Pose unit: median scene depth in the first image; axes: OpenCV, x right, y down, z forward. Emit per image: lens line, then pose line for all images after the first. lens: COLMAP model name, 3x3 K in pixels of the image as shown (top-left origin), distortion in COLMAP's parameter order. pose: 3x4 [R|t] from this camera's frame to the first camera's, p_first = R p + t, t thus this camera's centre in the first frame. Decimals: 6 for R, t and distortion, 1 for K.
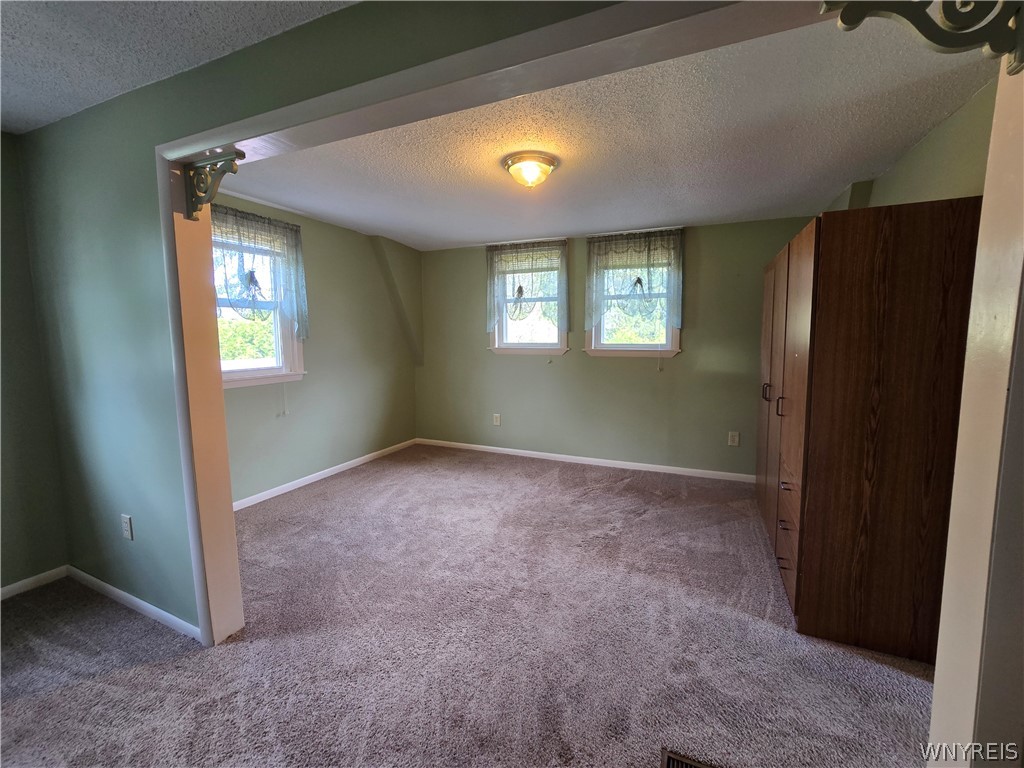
lens RADIAL K [[417.7, 0, 526.4], [0, 417.7, 372.8], [0, 0, 1]] dist [-0.000945, -0.004788]
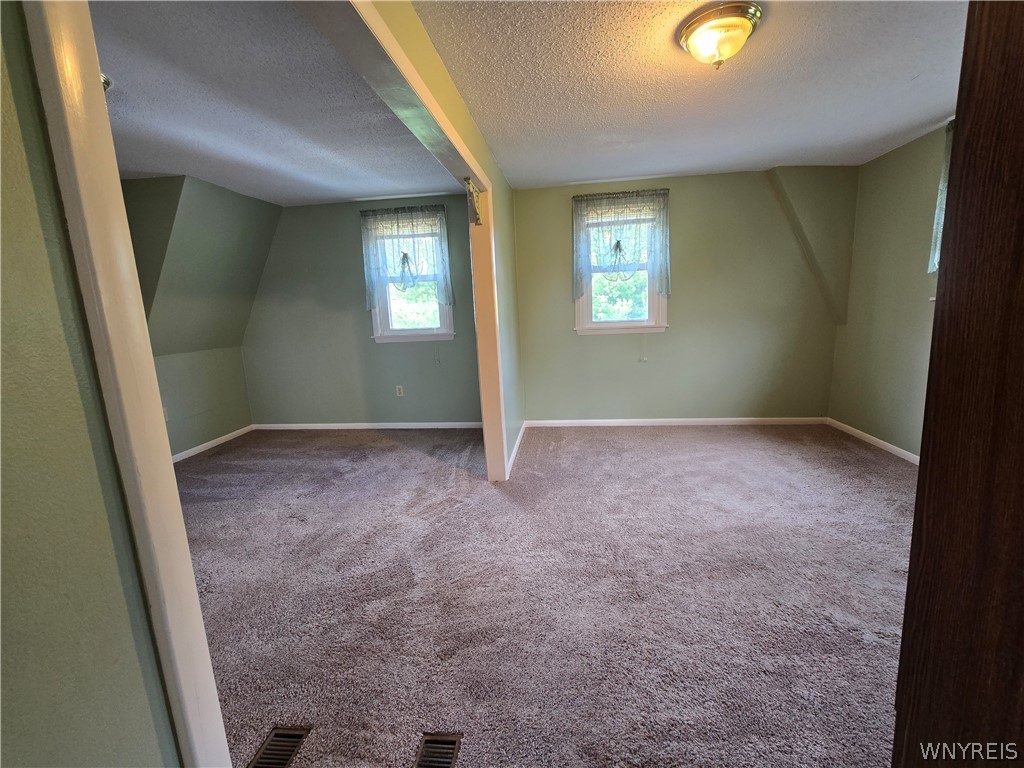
lens RADIAL K [[417.7, 0, 526.4], [0, 417.7, 372.8], [0, 0, 1]] dist [-0.000945, -0.004788]
pose [[0.292414, 0.141703, -0.945735, 0.532174], [-0.044440, 0.989906, 0.134581, -0.011141], [0.955259, 0.002675, 0.295759, 0.403242]]
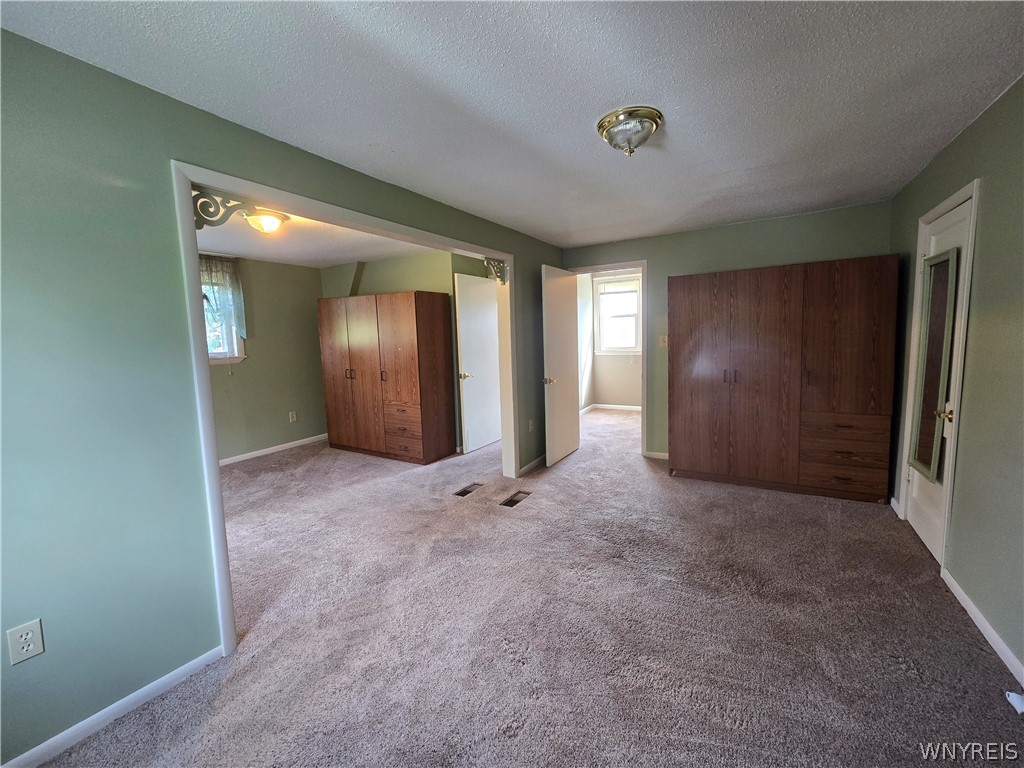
lens RADIAL K [[417.7, 0, 526.4], [0, 417.7, 372.8], [0, 0, 1]] dist [-0.000945, -0.004788]
pose [[0.113972, -0.092958, 0.989125, -1.025115], [0.114962, 0.990159, 0.079809, -0.012212], [-0.986810, 0.104616, 0.123537, 0.055506]]
